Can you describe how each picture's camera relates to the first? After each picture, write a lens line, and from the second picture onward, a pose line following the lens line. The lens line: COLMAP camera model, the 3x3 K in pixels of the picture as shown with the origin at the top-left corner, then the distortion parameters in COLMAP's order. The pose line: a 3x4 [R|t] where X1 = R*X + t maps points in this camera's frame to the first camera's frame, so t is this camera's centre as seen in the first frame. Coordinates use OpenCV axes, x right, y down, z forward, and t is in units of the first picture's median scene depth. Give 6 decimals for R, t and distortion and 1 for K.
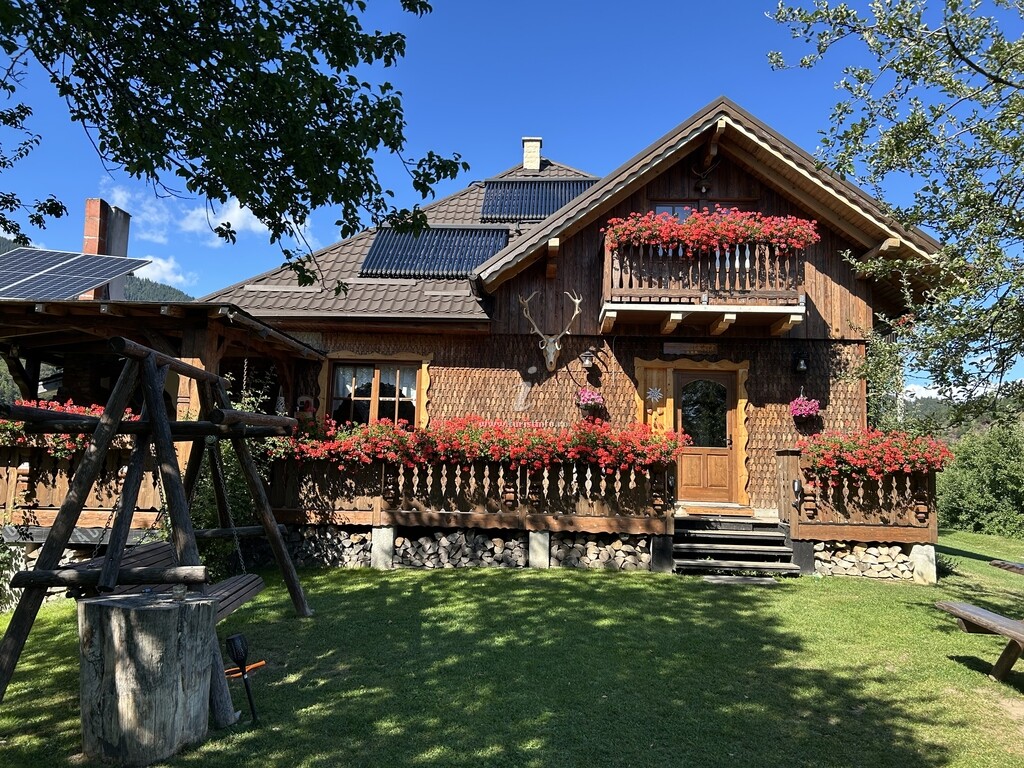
lens RADIAL K [[769.2, 0, 506.1], [0, 769.2, 384.6], [0, 0, 1]] dist [0.036034, -0.024444]
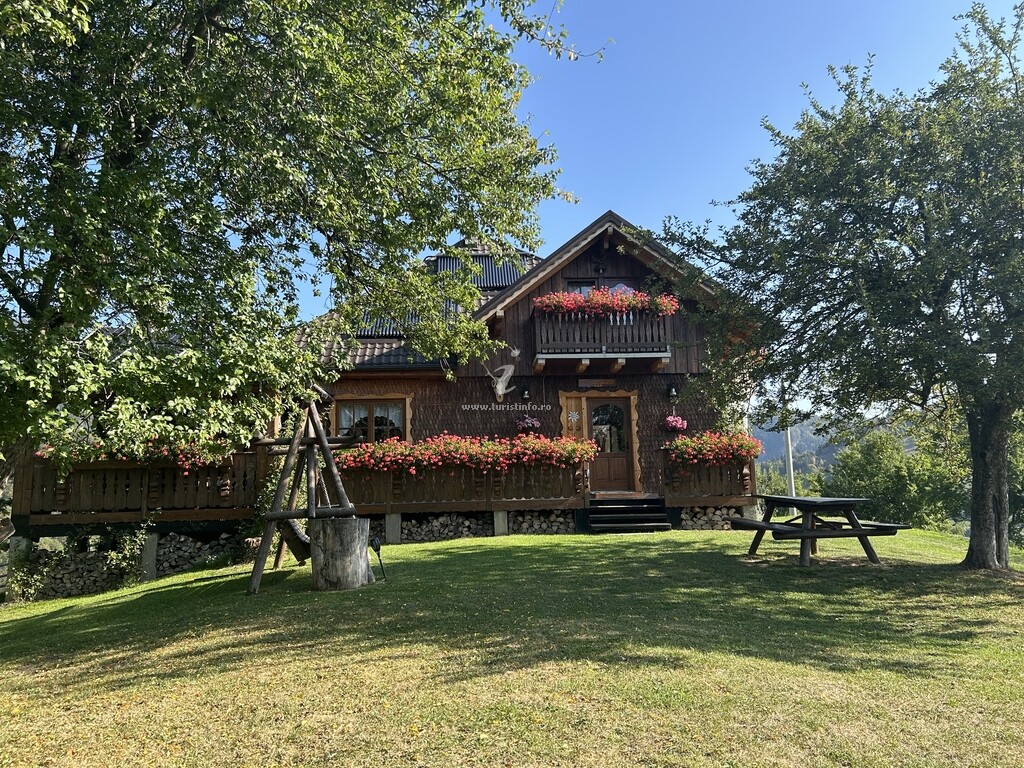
lens RADIAL K [[874.3, 0, 516.7], [0, 874.3, 381.9], [0, 0, 1]] dist [0.006190, 0.000416]
pose [[0.991351, -0.034748, 0.126551, -0.111631], [0.040005, 0.998429, -0.039235, 0.008851], [-0.124989, 0.043958, 0.991184, -0.580328]]
